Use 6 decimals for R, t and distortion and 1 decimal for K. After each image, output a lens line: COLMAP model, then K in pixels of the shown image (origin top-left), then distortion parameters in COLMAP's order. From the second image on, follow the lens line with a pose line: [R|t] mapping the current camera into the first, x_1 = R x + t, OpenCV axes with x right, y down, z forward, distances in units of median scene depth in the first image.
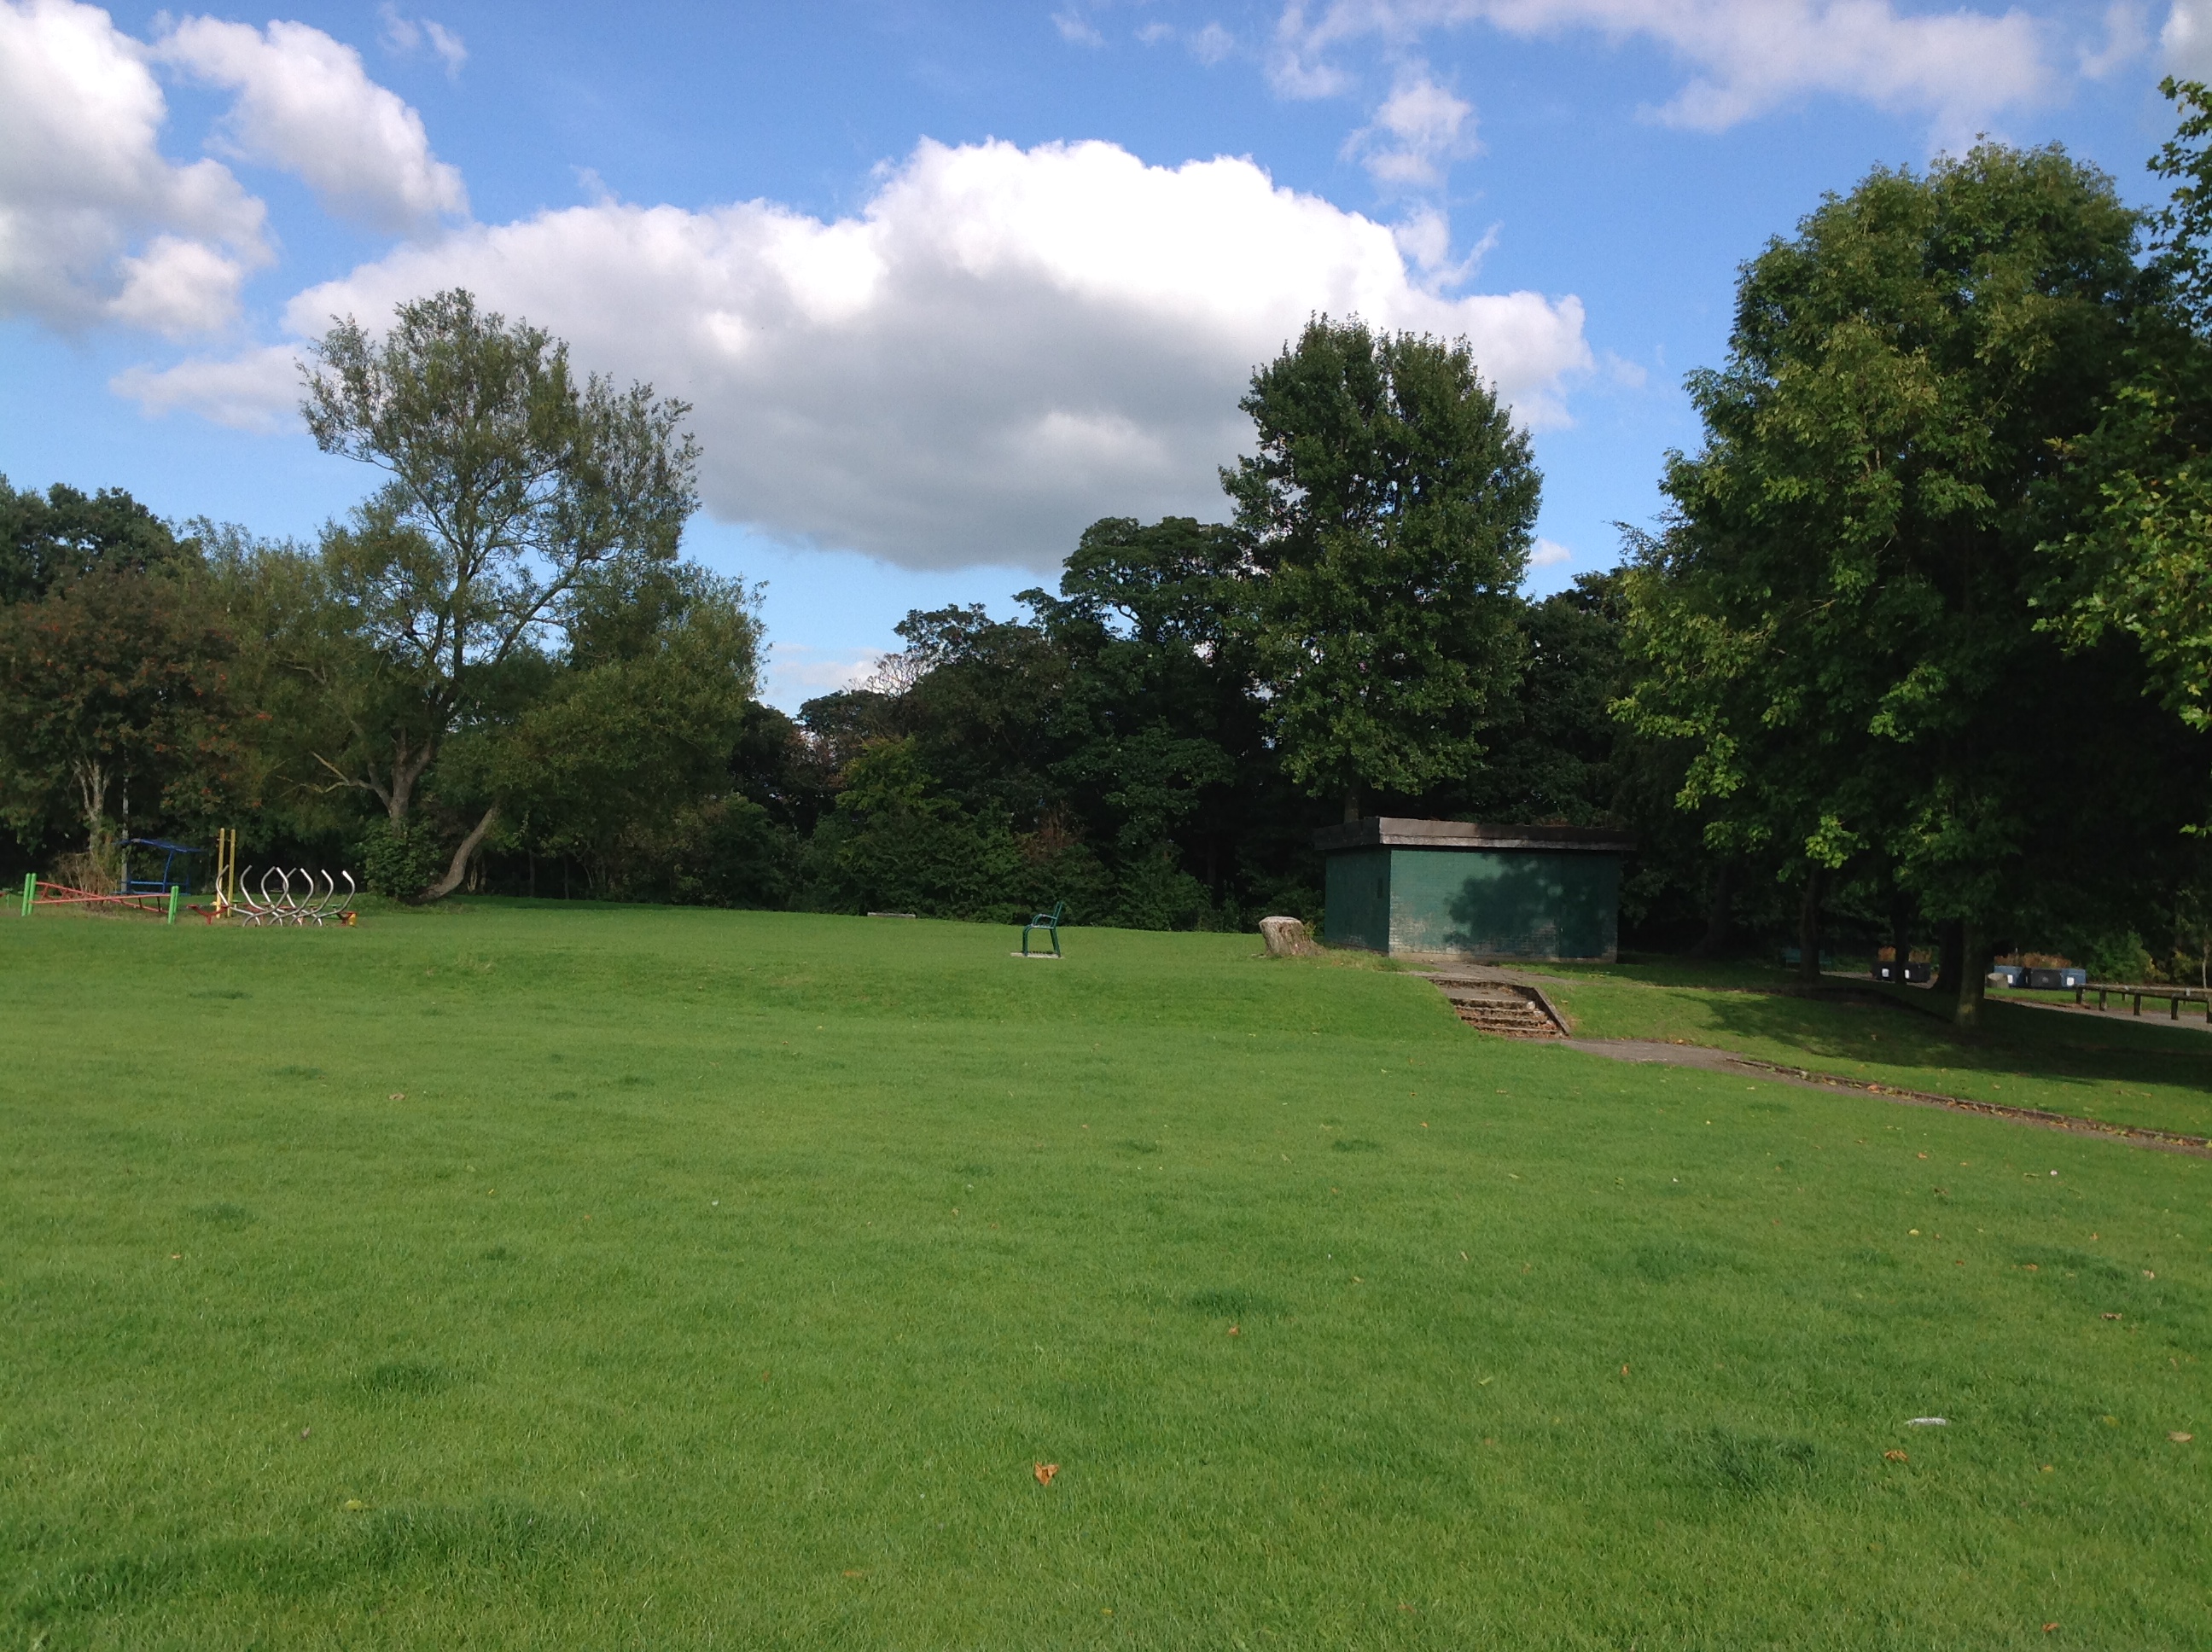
lens RADIAL K [[2307.4, 0, 1106.0], [0, 2307.4, 826.0], [0, 0, 1]] dist [0.260275, -0.487727]
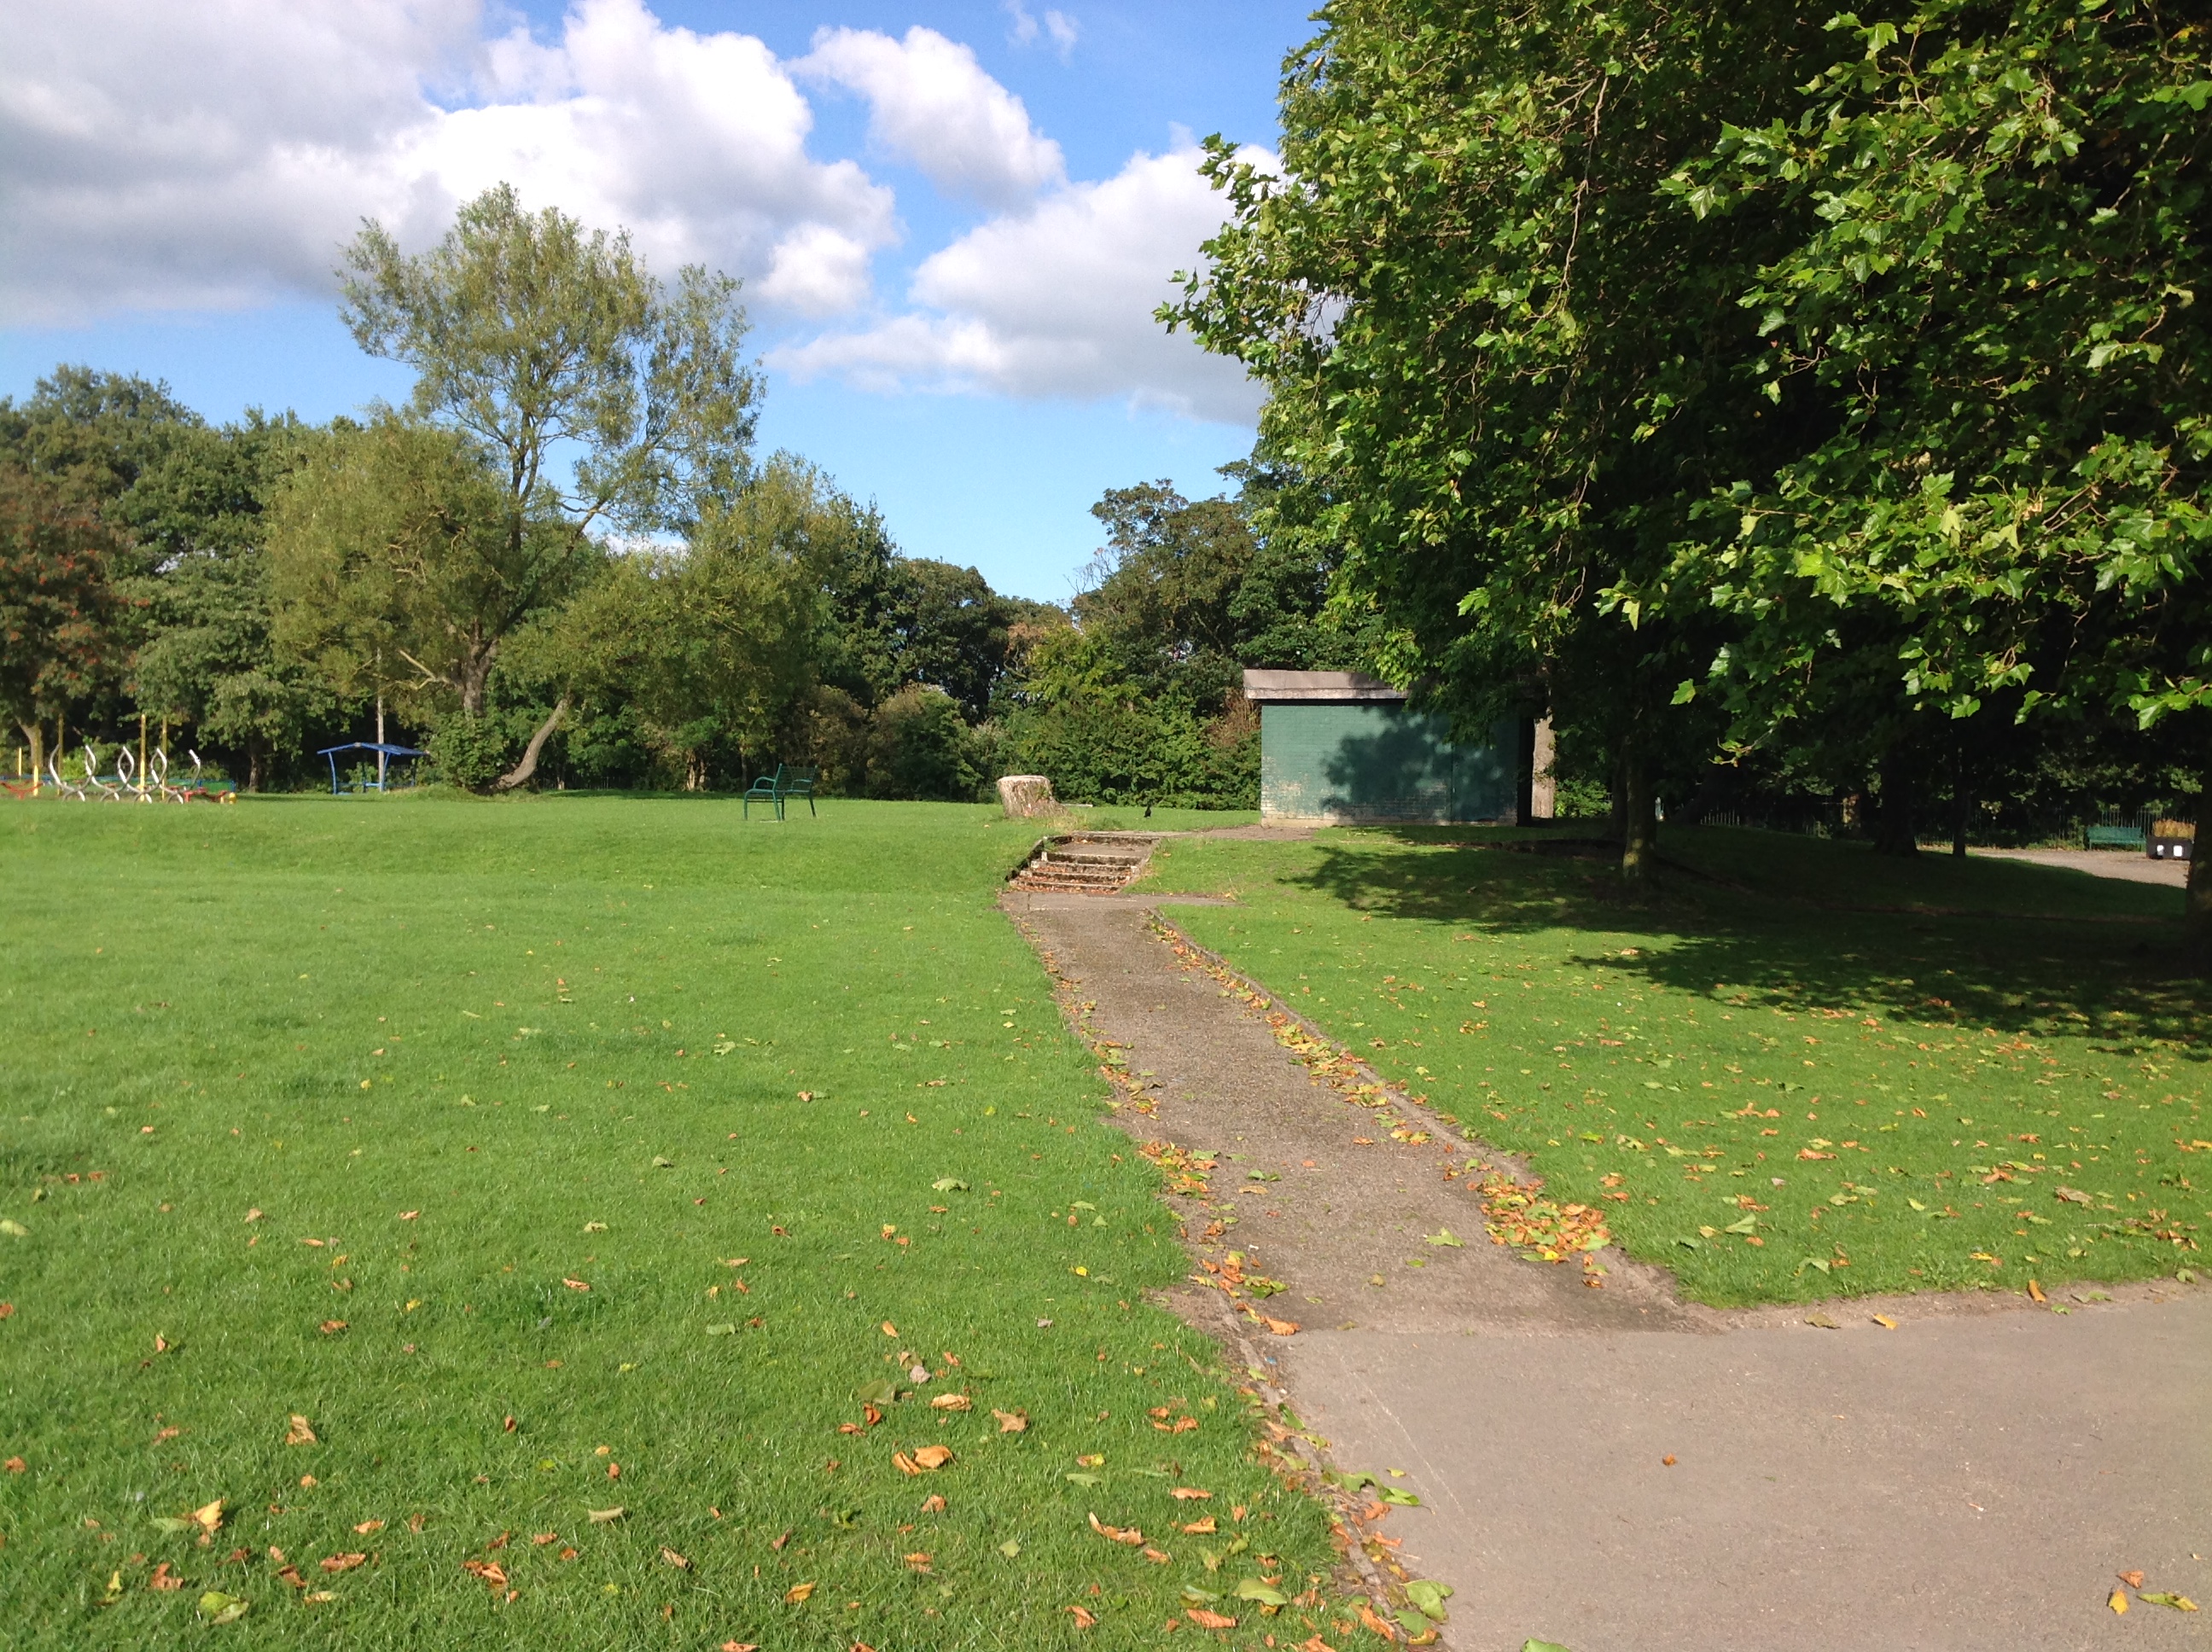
lens RADIAL K [[2215.4, 0, 1106.0], [0, 2215.4, 826.0], [0, 0, 1]] dist [0.013219, 0.006908]
pose [[0.958862, -0.012922, -0.283578, 0.193876], [0.023512, 0.999146, 0.033975, 0.016605], [0.282897, -0.039245, 0.958347, 0.119584]]
